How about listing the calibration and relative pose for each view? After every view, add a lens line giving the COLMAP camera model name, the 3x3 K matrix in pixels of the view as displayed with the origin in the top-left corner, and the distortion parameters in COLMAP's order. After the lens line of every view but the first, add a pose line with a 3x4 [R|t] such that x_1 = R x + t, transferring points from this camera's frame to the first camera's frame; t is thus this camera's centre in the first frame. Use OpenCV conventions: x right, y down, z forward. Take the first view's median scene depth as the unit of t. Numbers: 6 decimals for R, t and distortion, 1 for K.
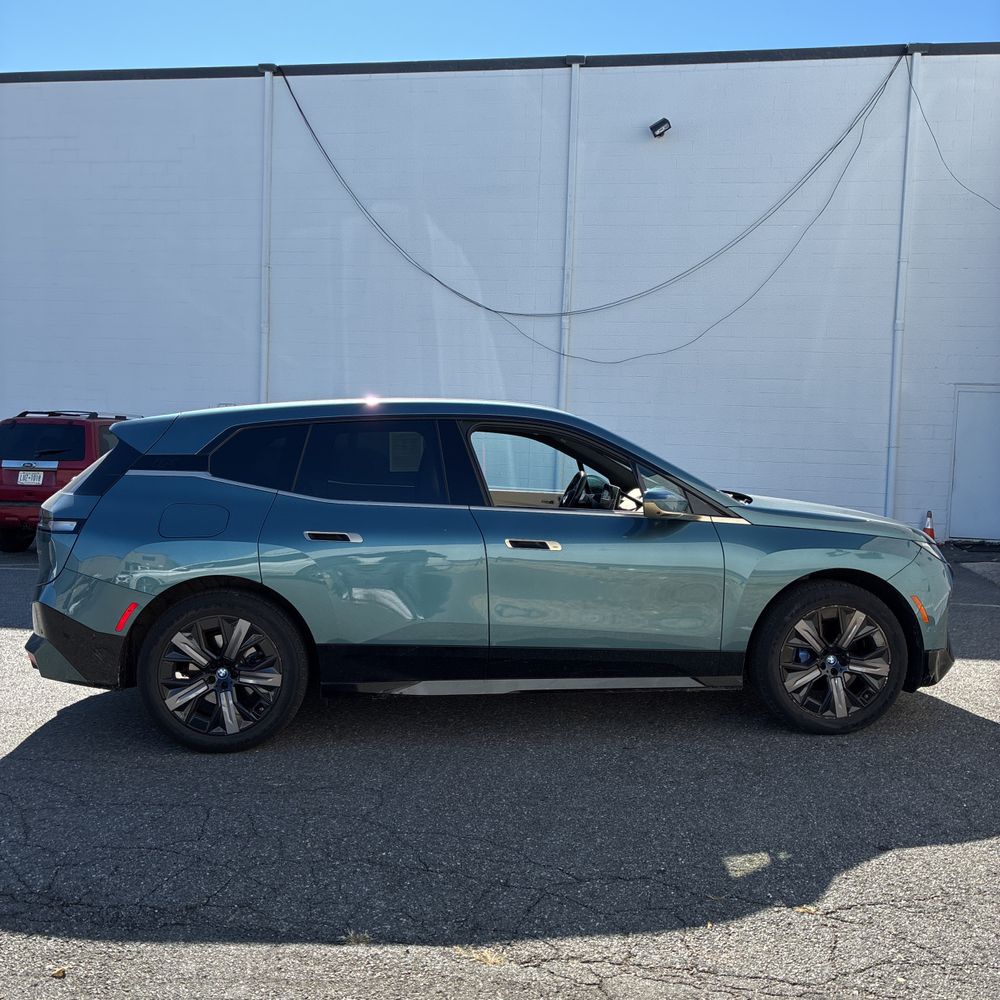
lens RADIAL K [[1021.3, 0, 487.6], [0, 1021.3, 510.7], [0, 0, 1]] dist [0.051150, -0.035656]
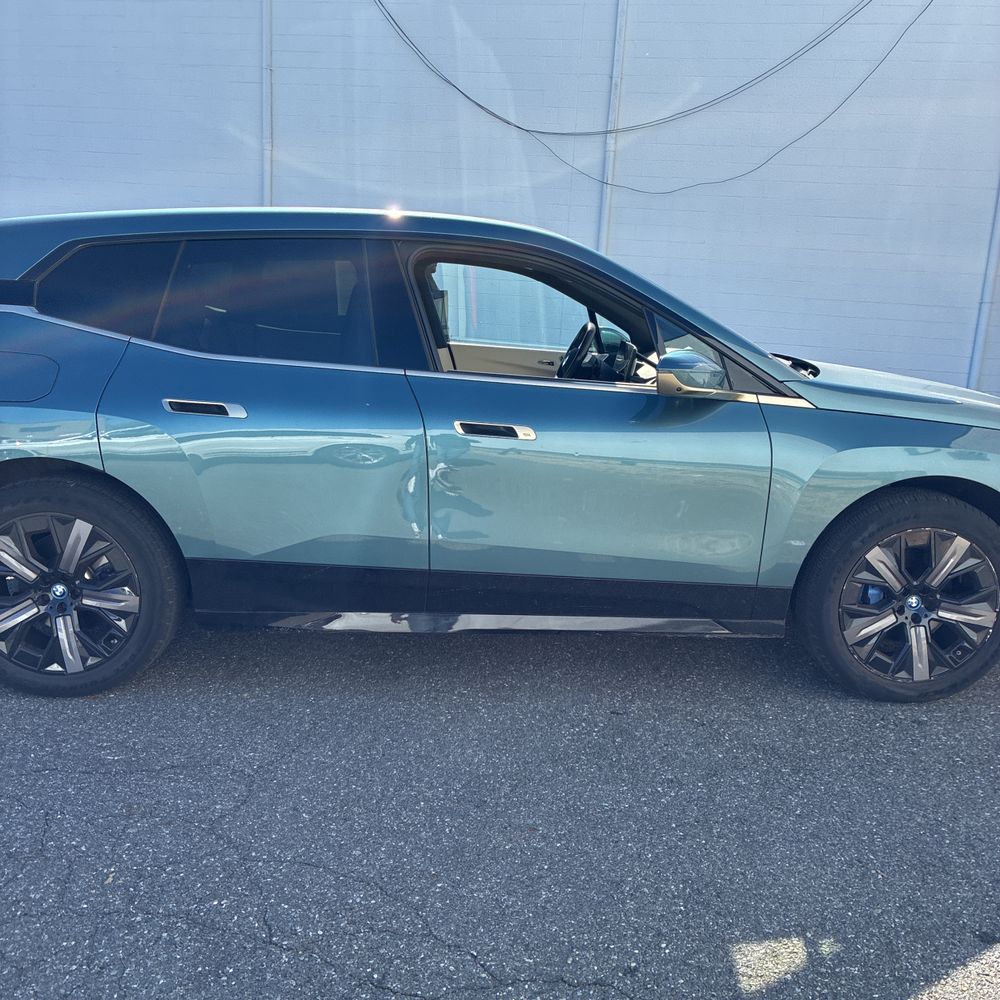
lens RADIAL K [[1021.3, 0, 487.6], [0, 1021.3, 510.7], [0, 0, 1]] dist [0.051150, -0.035656]
pose [[0.998189, 0.039350, -0.045490, 0.070613], [-0.032223, 0.988465, 0.147981, -0.014137], [0.050788, -0.146247, 0.987943, 0.293469]]
